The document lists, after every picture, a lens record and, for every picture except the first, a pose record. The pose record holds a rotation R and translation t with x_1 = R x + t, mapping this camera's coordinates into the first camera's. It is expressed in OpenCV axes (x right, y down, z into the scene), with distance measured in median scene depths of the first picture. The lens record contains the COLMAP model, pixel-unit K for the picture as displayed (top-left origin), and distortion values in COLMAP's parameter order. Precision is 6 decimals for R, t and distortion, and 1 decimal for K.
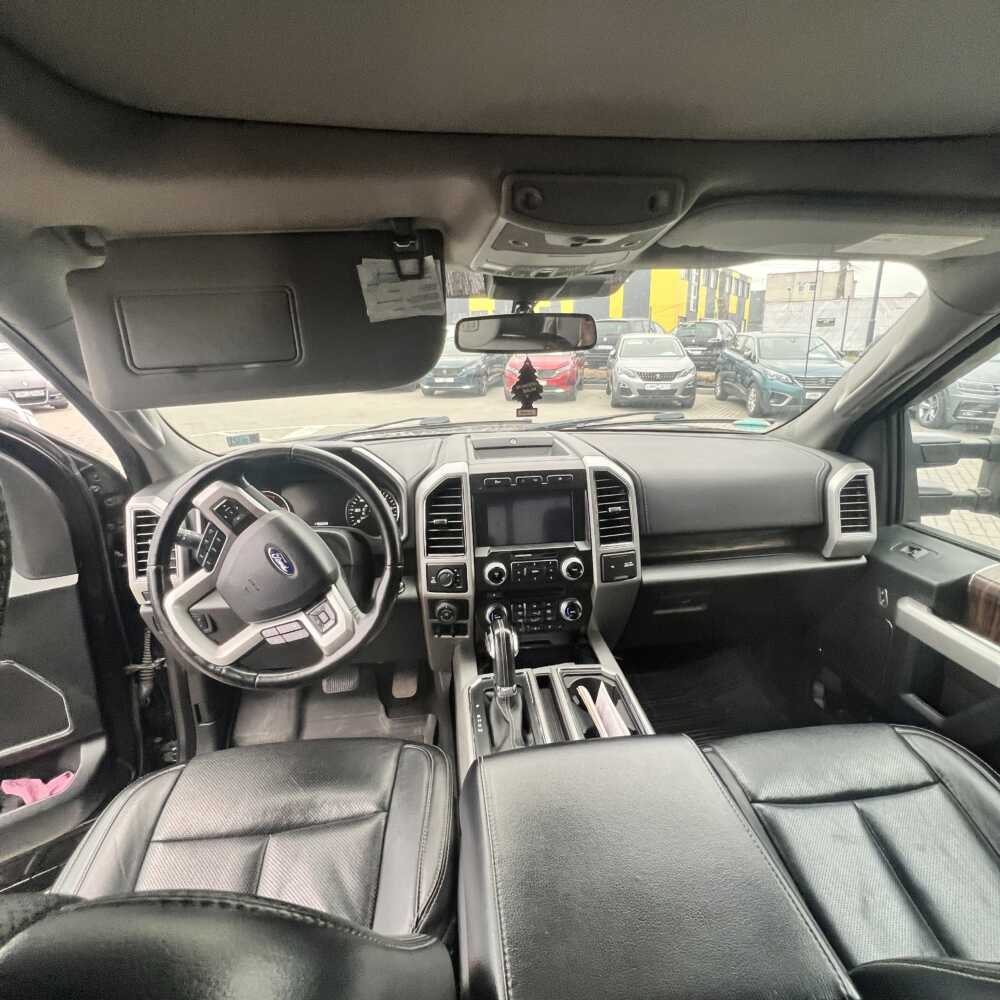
lens RADIAL K [[525.1, 0, 505.4], [0, 525.1, 498.8], [0, 0, 1]] dist [-0.002825, 0.000499]
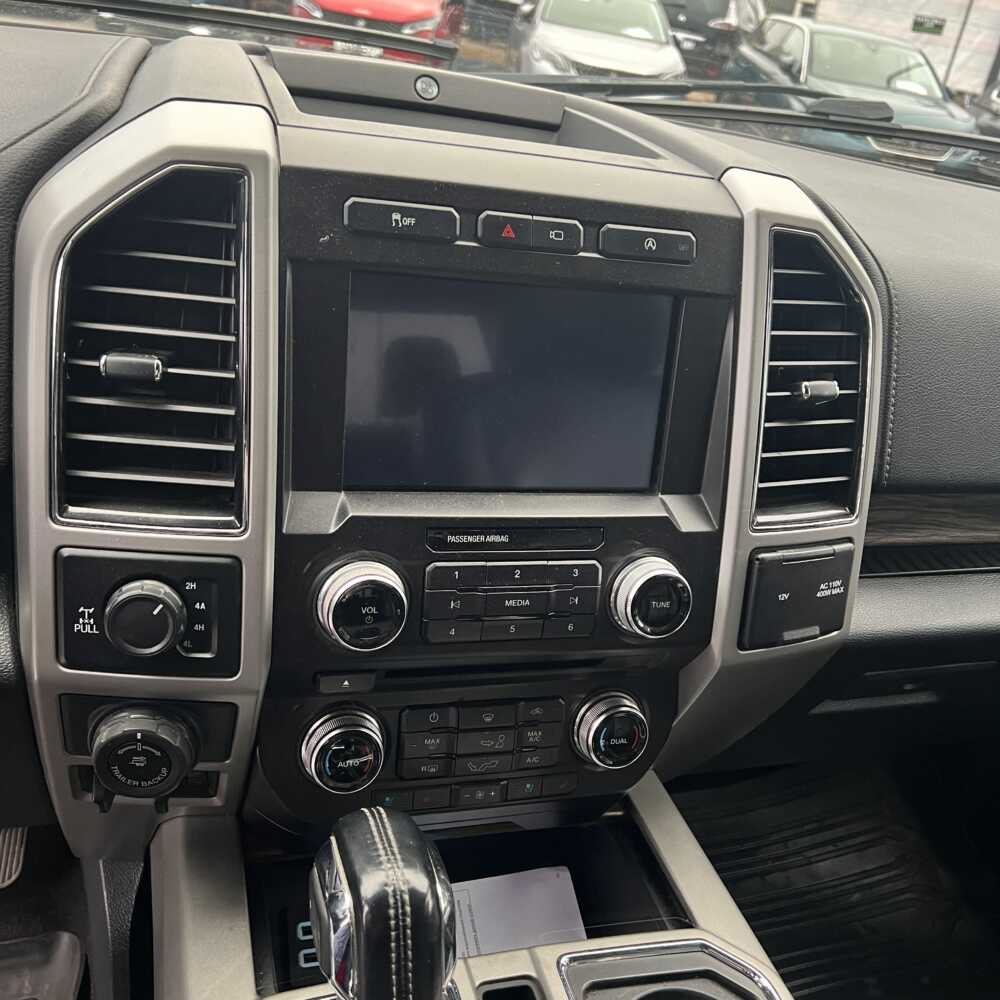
lens RADIAL K [[983.0, 0, 494.3], [0, 983.0, 503.4], [0, 0, 1]] dist [0.069140, -0.089007]
pose [[0.968512, 0.075754, 0.237162, -0.069097], [-0.120583, 0.976130, 0.180637, 0.006162], [-0.217817, -0.203547, 0.954528, 0.540825]]
